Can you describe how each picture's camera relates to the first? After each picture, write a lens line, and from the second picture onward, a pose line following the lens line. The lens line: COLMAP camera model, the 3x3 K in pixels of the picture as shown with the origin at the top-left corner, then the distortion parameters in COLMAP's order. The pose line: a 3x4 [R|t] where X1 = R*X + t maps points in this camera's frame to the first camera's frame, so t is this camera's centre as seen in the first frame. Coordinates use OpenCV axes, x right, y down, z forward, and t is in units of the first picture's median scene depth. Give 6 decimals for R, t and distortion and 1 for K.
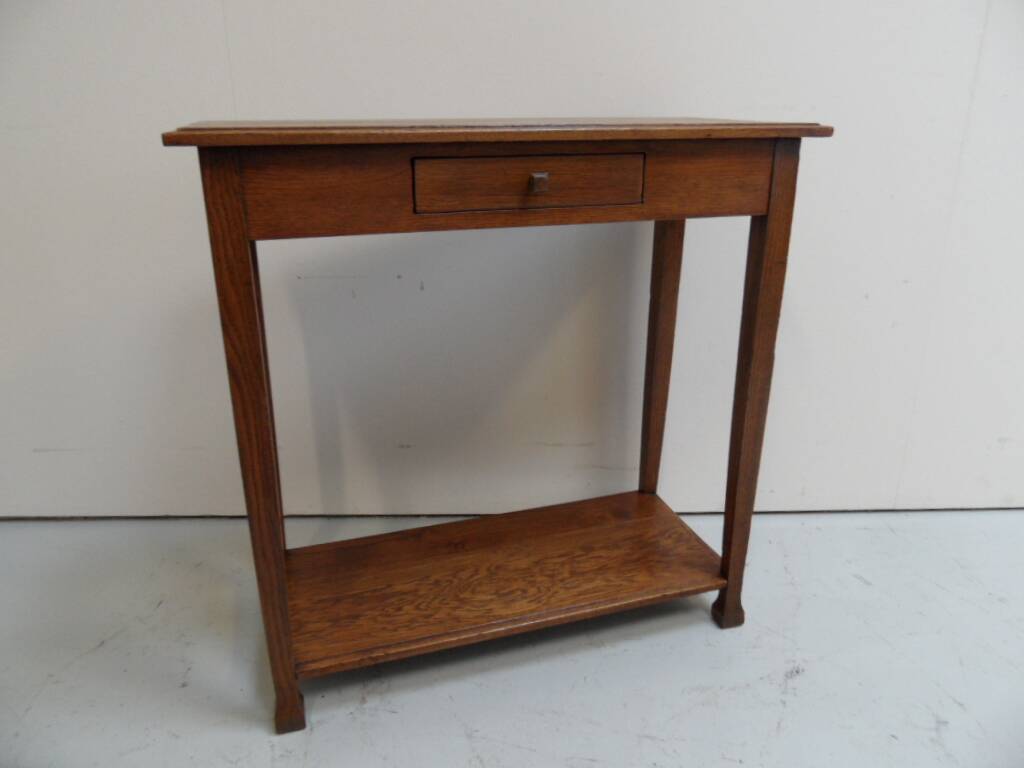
lens RADIAL K [[750.2, 0, 511.8], [0, 750.2, 381.9], [0, 0, 1]] dist [-0.031652, 0.020320]
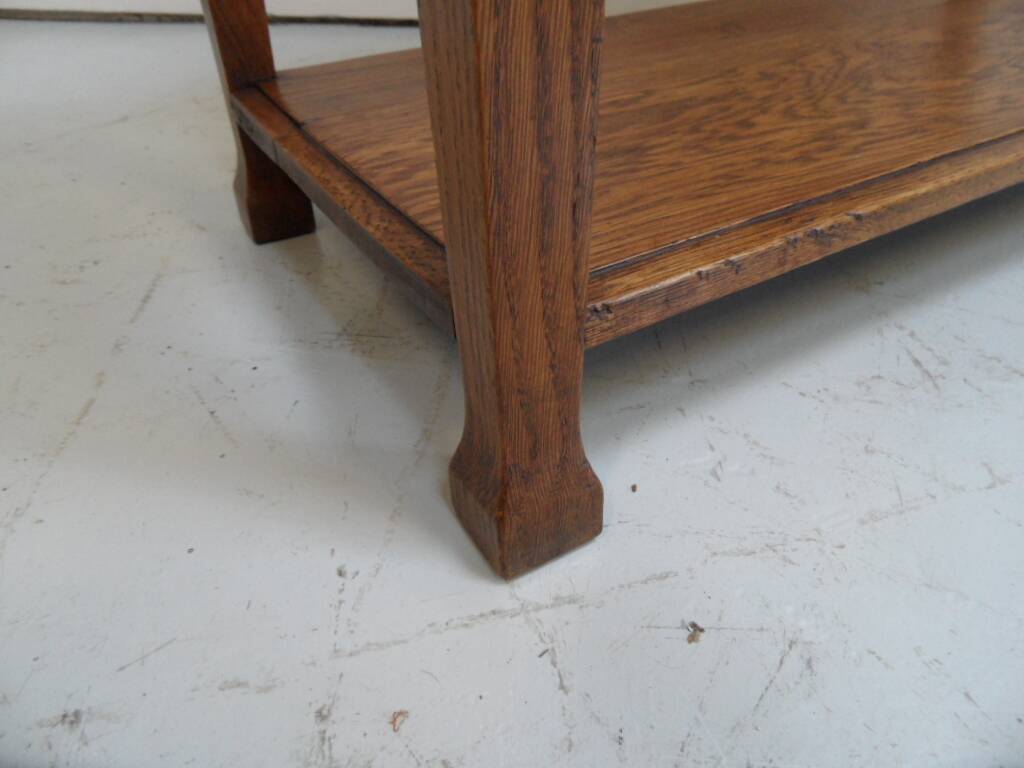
lens RADIAL K [[750.2, 0, 518.6], [0, 750.2, 380.1], [0, 0, 1]] dist [-0.031652, 0.020320]
pose [[0.970739, -0.158628, 0.180283, -0.315461], [0.100211, 0.949861, 0.296180, 0.307658], [-0.218226, -0.269448, 0.937963, 0.715426]]
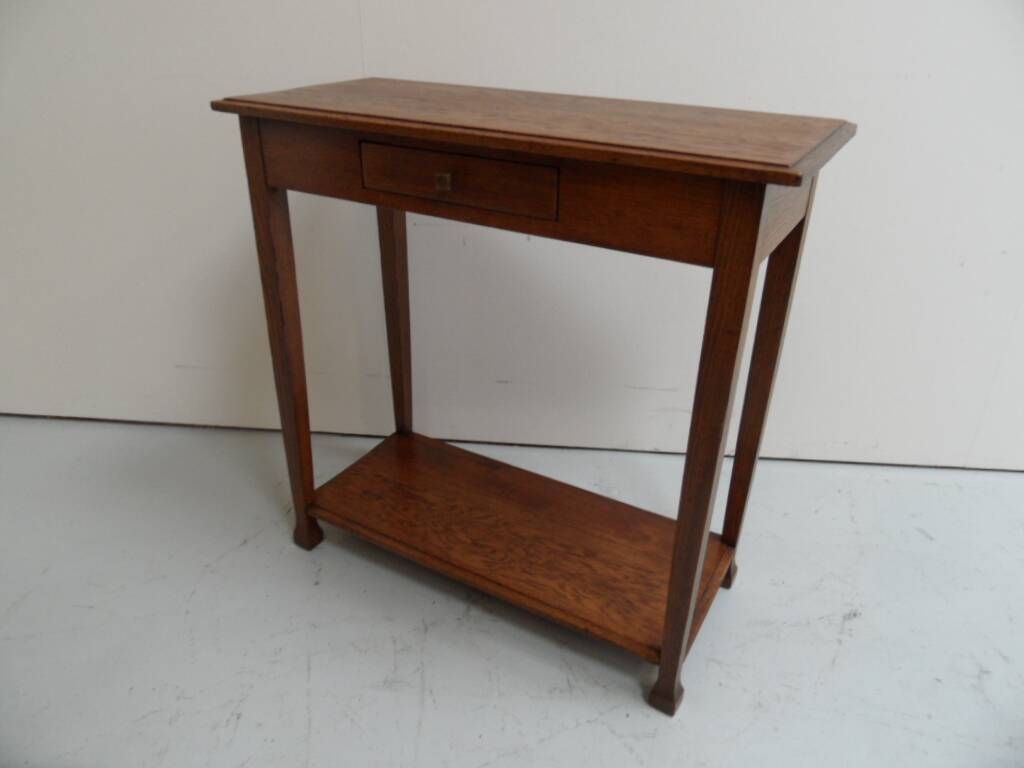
lens RADIAL K [[750.2, 0, 513.0], [0, 750.2, 380.5], [0, 0, 1]] dist [-0.031652, 0.020320]
pose [[0.670265, 0.358604, -0.649729, 0.671856], [-0.273547, 0.933239, 0.232889, -0.213686], [0.689868, 0.021634, 0.723612, 0.253537]]
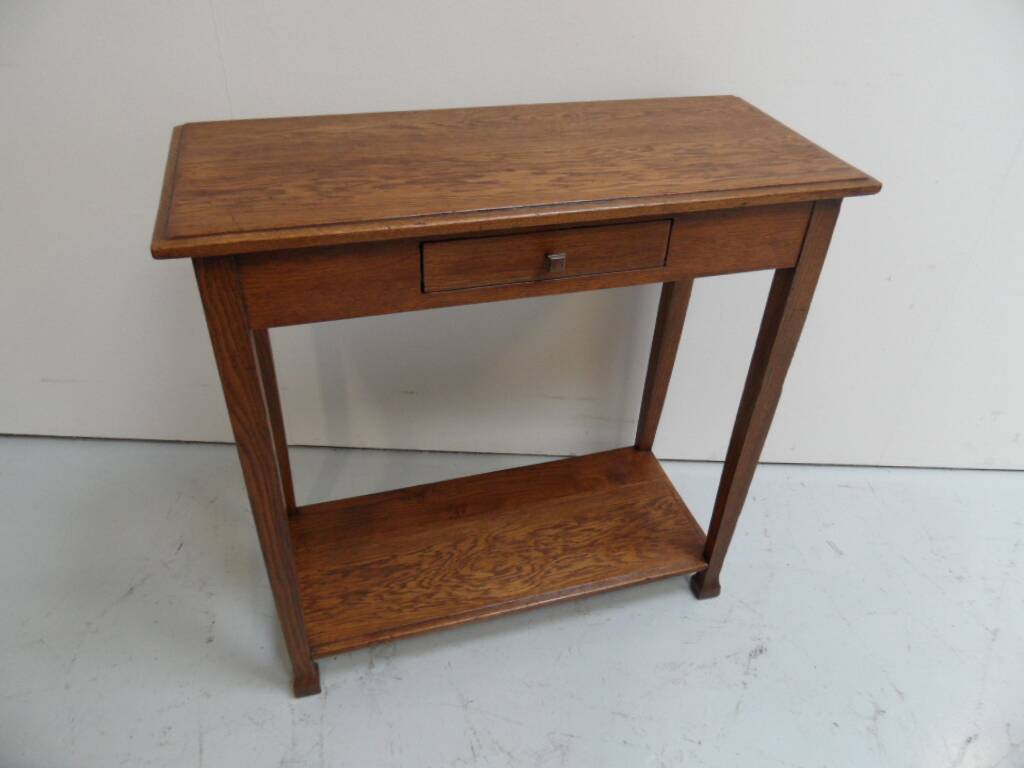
lens RADIAL K [[750.2, 0, 512.0], [0, 750.2, 381.9], [0, 0, 1]] dist [-0.031652, 0.020320]
pose [[0.998945, 0.045433, 0.006618, -0.013991], [-0.045412, 0.956498, 0.288183, -0.302761], [0.006763, -0.288180, 0.957552, 0.046484]]
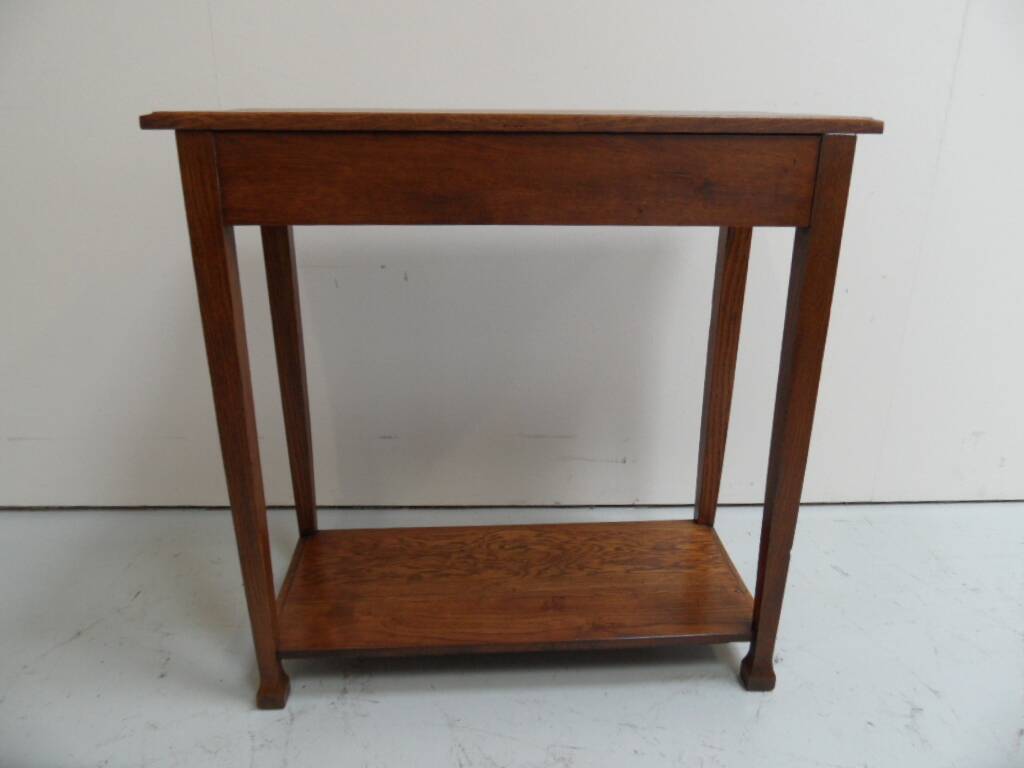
lens RADIAL K [[750.2, 0, 515.1], [0, 750.2, 384.8], [0, 0, 1]] dist [-0.031652, 0.020320]
pose [[-0.969557, -0.092556, 0.226700, -0.235635], [0.079741, 0.756001, 0.649695, -0.625809], [-0.231519, 0.647994, -0.725605, 1.706334]]
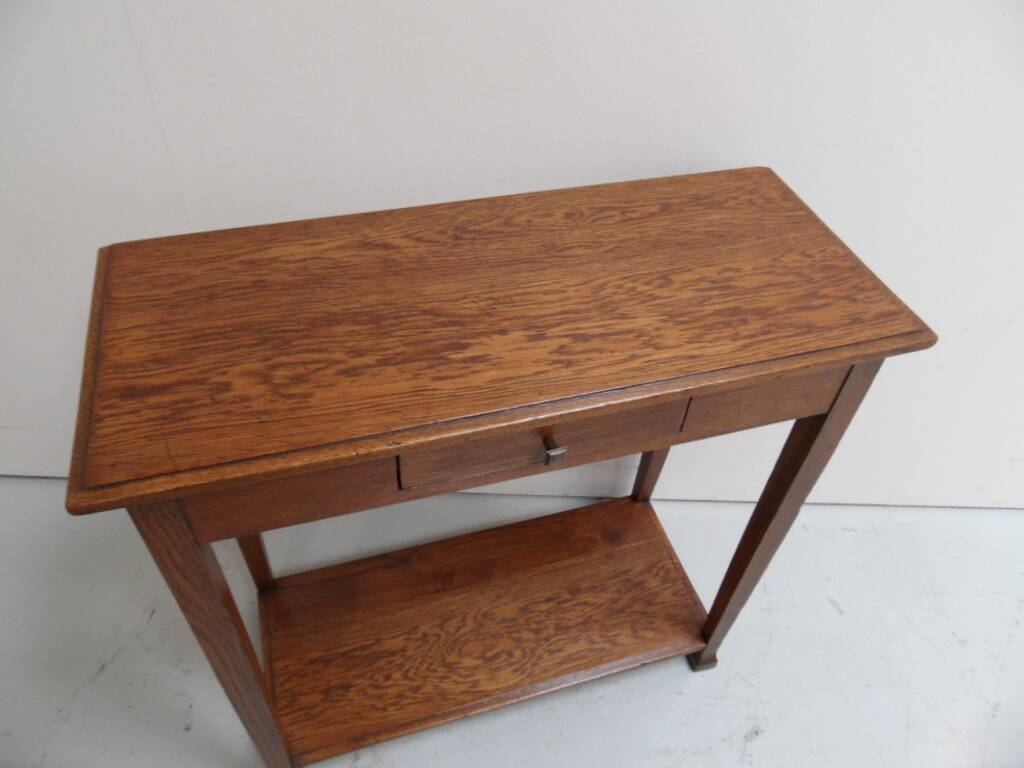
lens RADIAL K [[750.2, 0, 511.7], [0, 750.2, 379.3], [0, 0, 1]] dist [-0.031652, 0.020320]
pose [[0.998493, 0.046738, 0.028777, -0.029017], [-0.054532, 0.904269, 0.423466, -0.522639], [-0.006230, -0.424397, 0.905455, 0.240561]]
